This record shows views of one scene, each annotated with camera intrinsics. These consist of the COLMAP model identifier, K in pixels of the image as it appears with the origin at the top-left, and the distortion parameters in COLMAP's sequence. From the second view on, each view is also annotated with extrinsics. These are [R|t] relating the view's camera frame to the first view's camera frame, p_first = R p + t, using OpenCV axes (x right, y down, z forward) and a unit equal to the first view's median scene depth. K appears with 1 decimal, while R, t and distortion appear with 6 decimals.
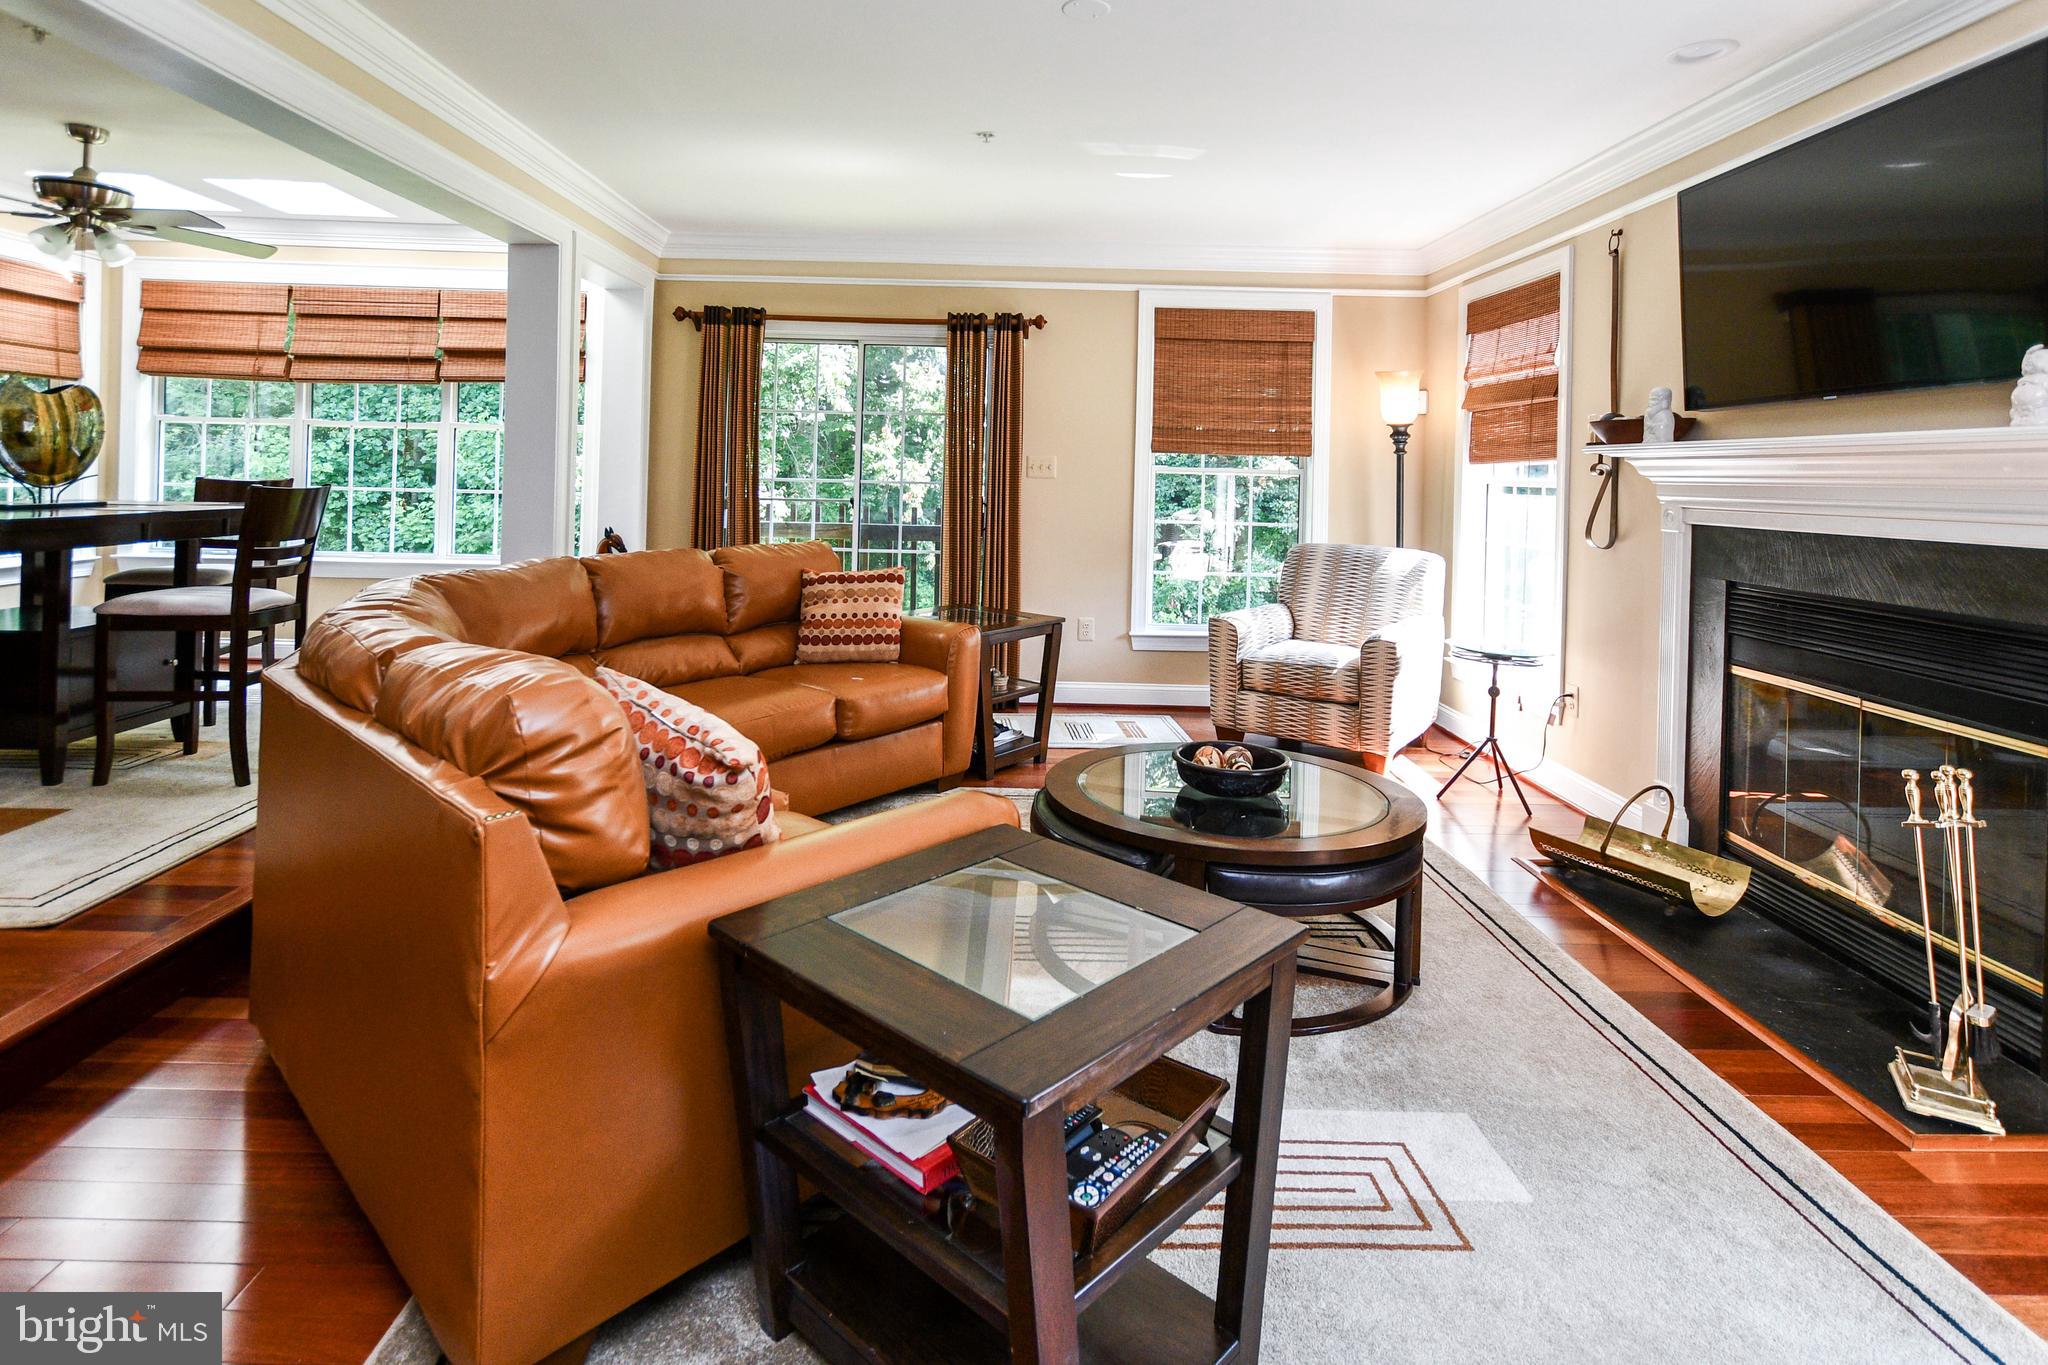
lens RADIAL K [[1066.4, 0, 1018.5], [0, 1066.4, 469.4], [0, 0, 1]] dist [-0.001133, -0.000093]
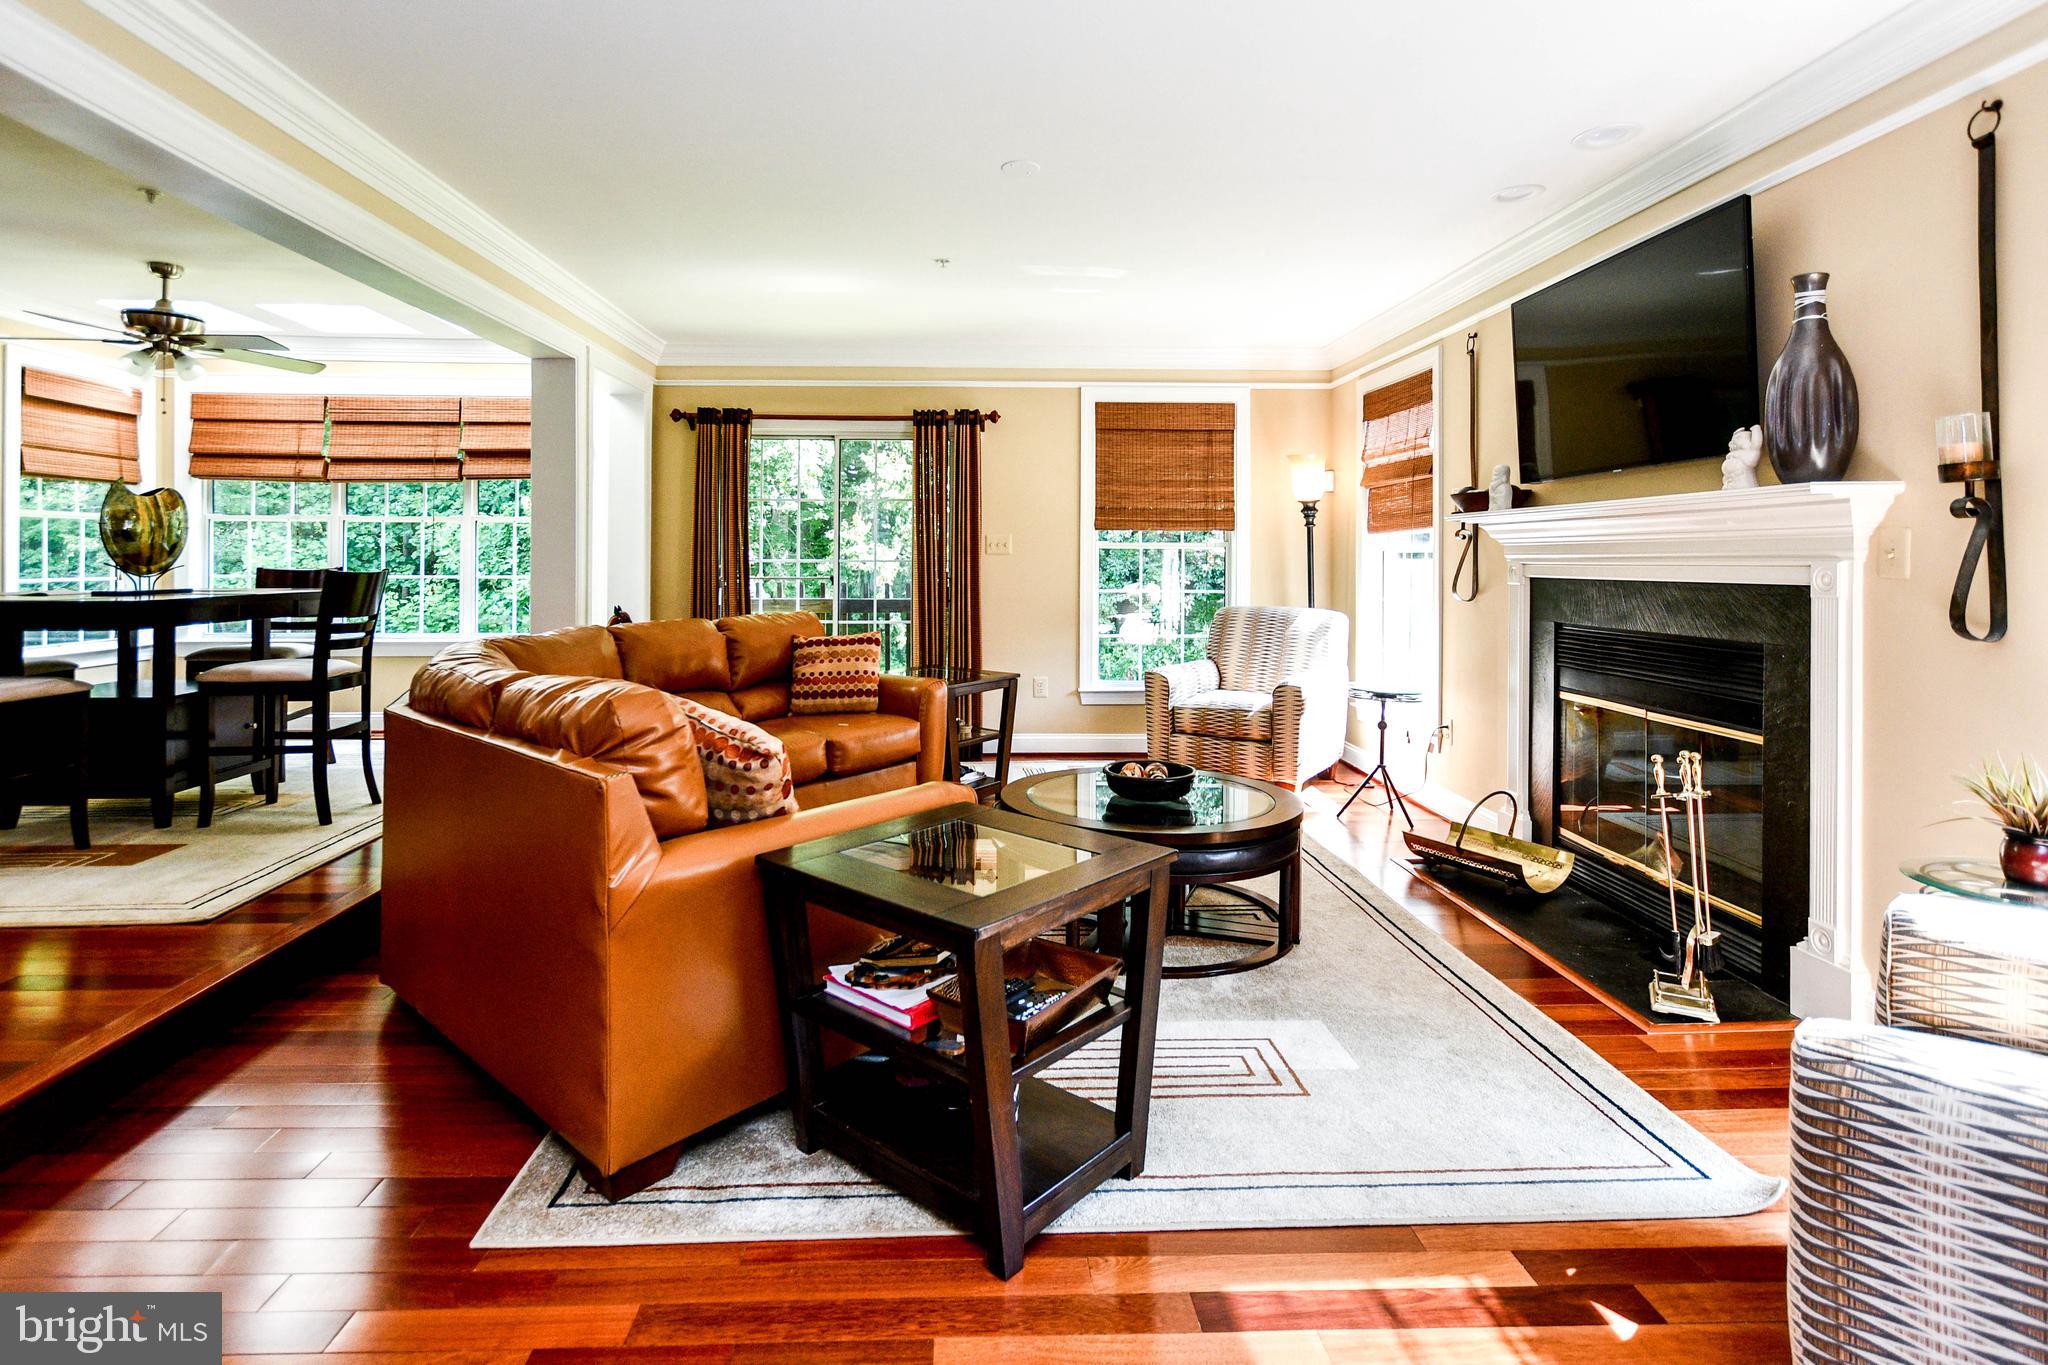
lens RADIAL K [[1021.8, 0, 995.4], [0, 1021.8, 579.4], [0, 0, 1]] dist [0.000950, 0.000157]
pose [[0.999735, -0.020055, 0.011294, 0.007241], [0.019762, 0.999479, 0.025527, 0.008999], [-0.011800, -0.025297, 0.999610, -0.118901]]
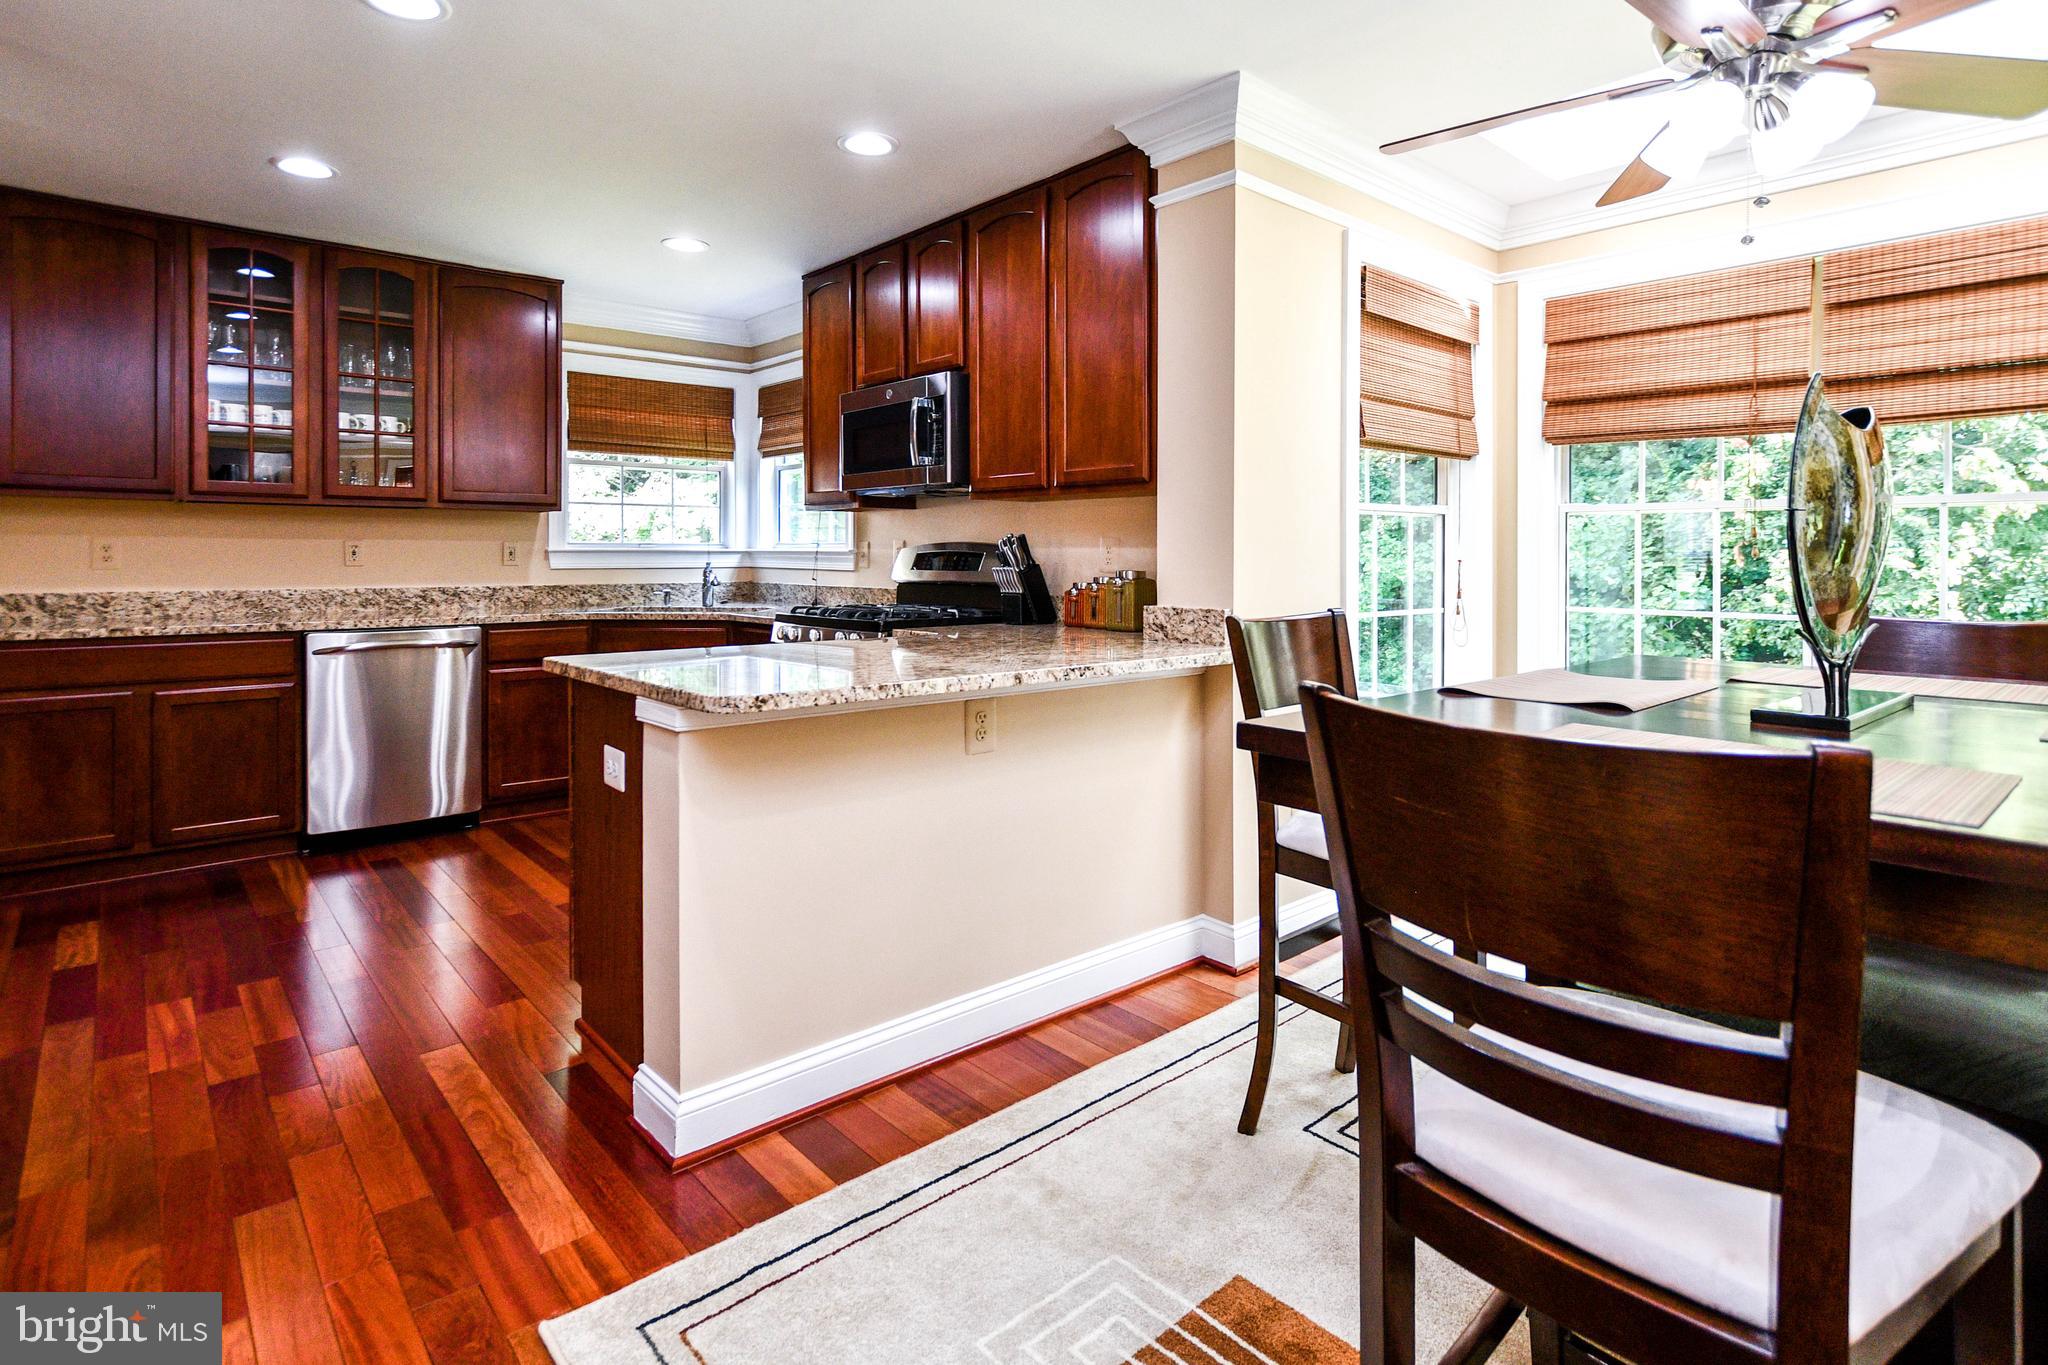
lens RADIAL K [[1041.4, 0, 1017.4], [0, 1041.4, 556.6], [0, 0, 1]] dist [0.001837, 0.000088]
pose [[0.637048, -0.018145, -0.770611, -0.730615], [0.012988, 0.999834, -0.012805, -0.020239], [0.770715, -0.001851, 0.637177, 0.455156]]
